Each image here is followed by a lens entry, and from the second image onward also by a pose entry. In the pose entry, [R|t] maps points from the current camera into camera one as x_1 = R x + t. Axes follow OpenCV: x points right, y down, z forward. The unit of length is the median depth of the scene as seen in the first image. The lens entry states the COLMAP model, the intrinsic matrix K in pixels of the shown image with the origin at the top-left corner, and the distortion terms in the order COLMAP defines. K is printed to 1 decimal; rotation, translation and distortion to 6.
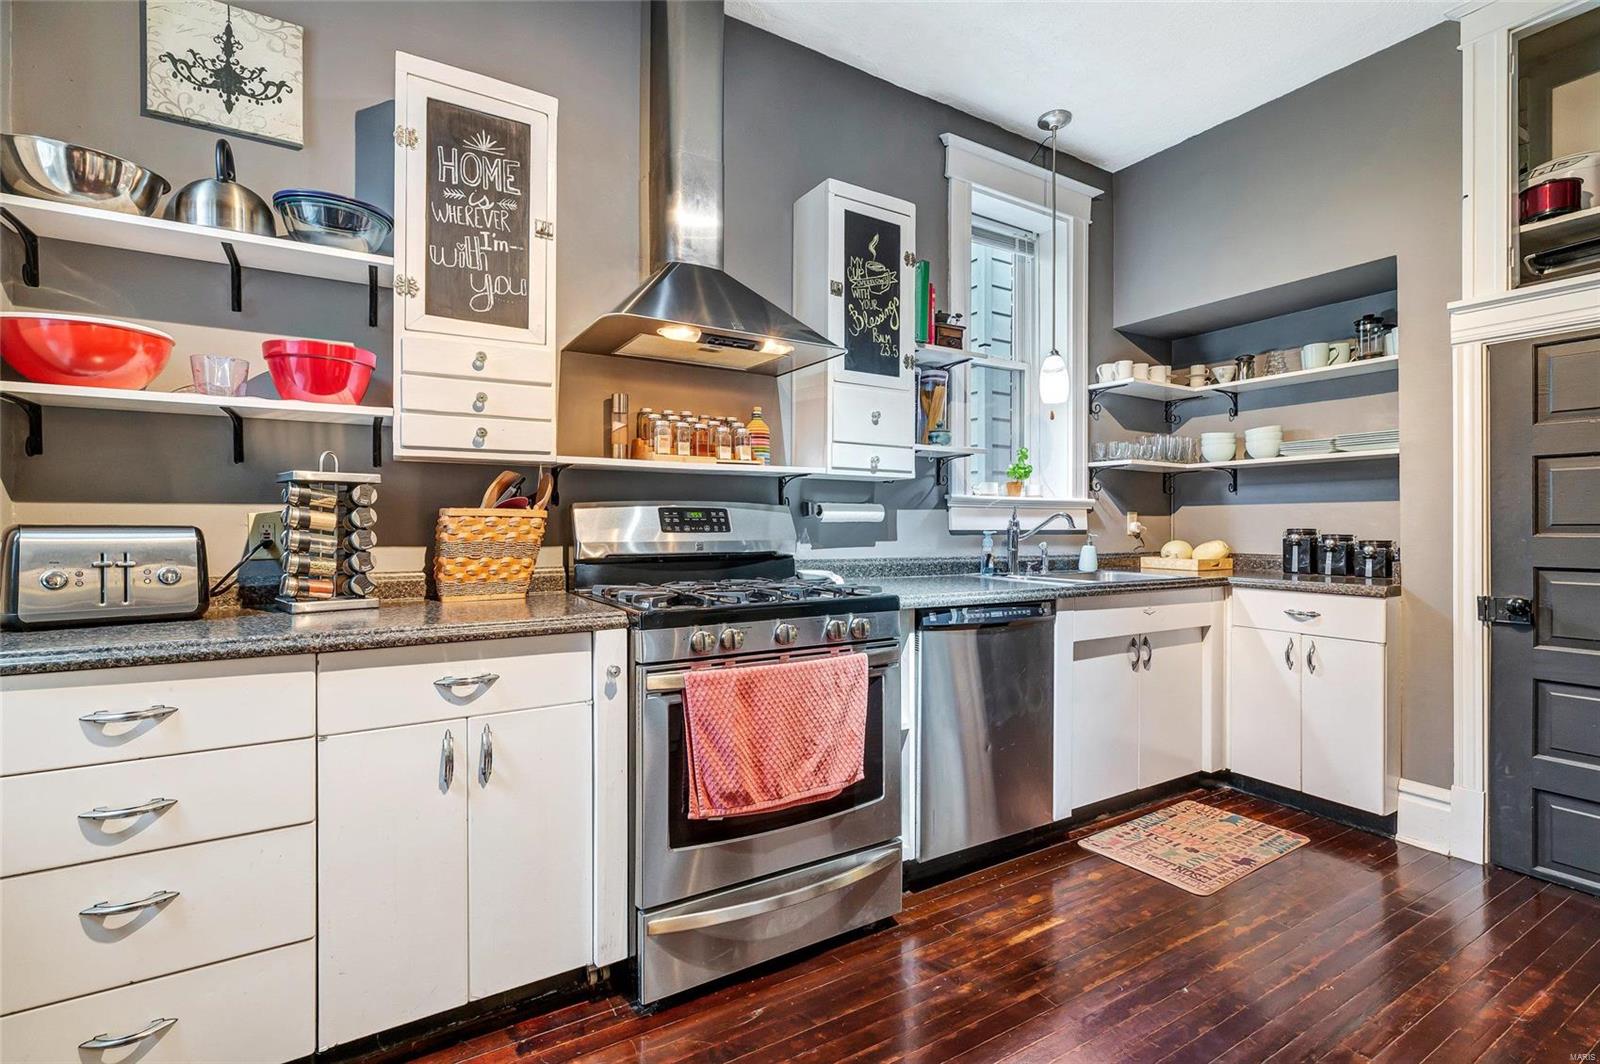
lens RADIAL K [[724.7, 0, 802.4], [0, 724.7, 526.2], [0, 0, 1]] dist [-0.002282, -0.000639]
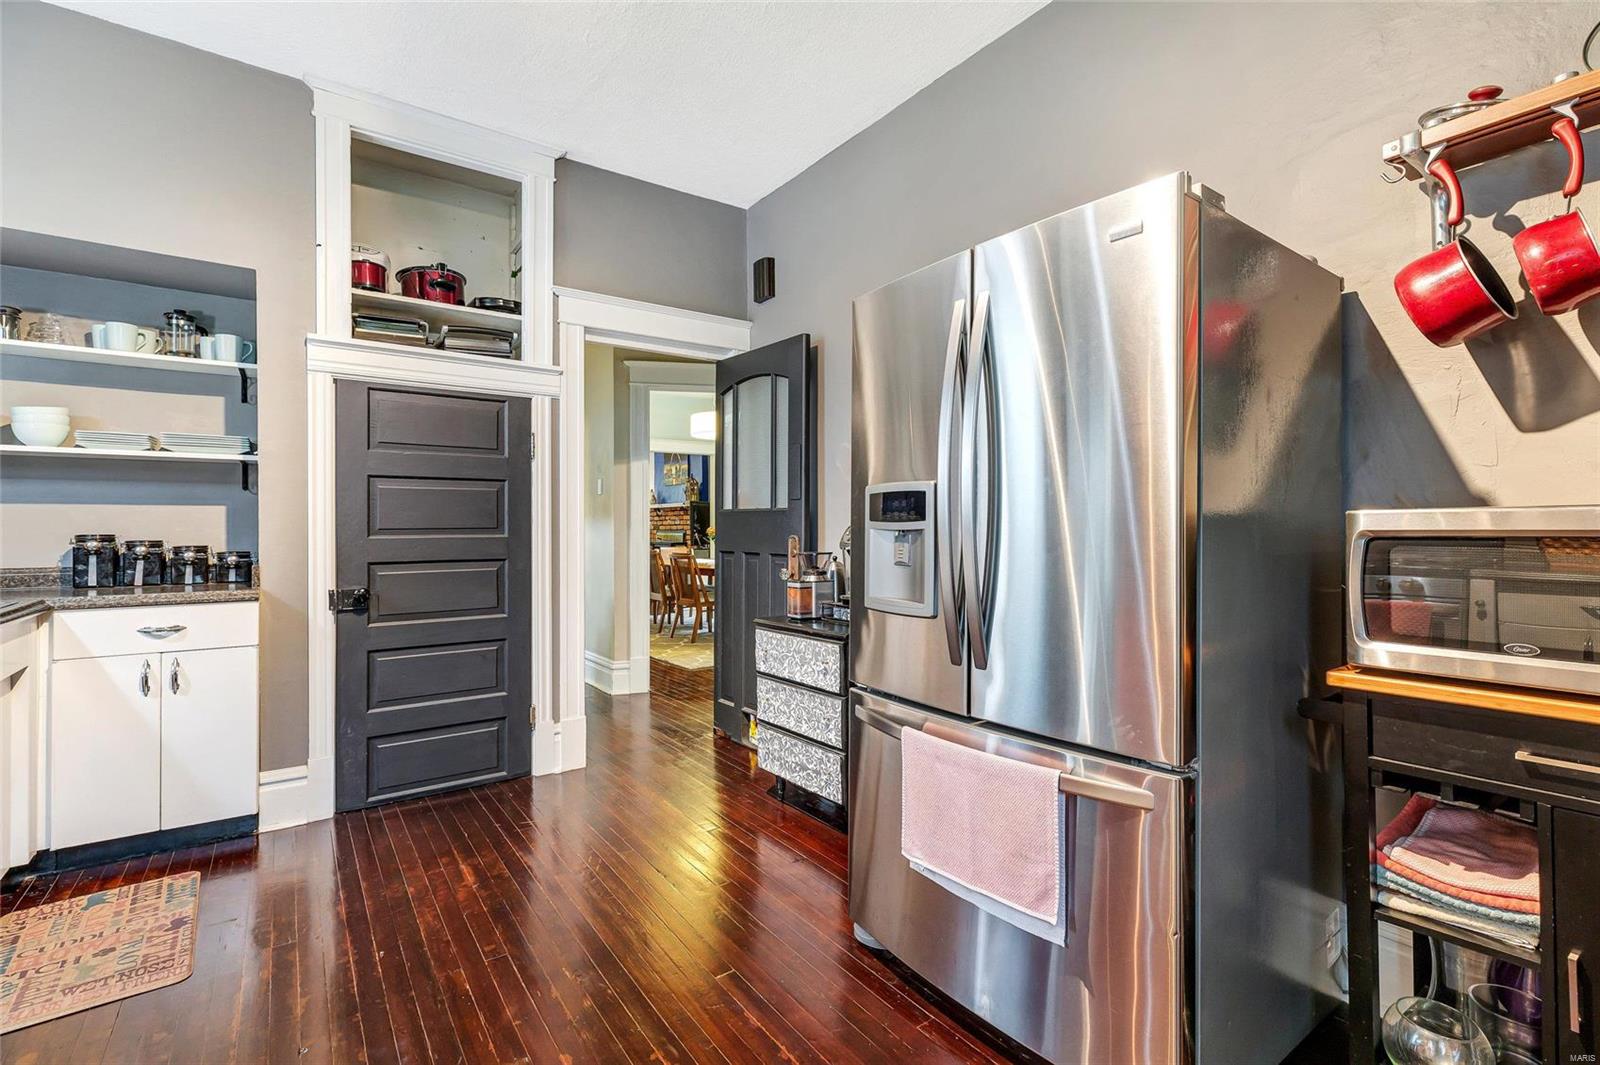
lens RADIAL K [[724.7, 0, 801.4], [0, 724.7, 527.6], [0, 0, 1]] dist [-0.002282, -0.000639]
pose [[-0.086243, -0.000286, 0.996274, -0.276713], [0.004568, 0.999989, 0.000682, -0.001974], [-0.996264, 0.004610, -0.086241, 0.307609]]
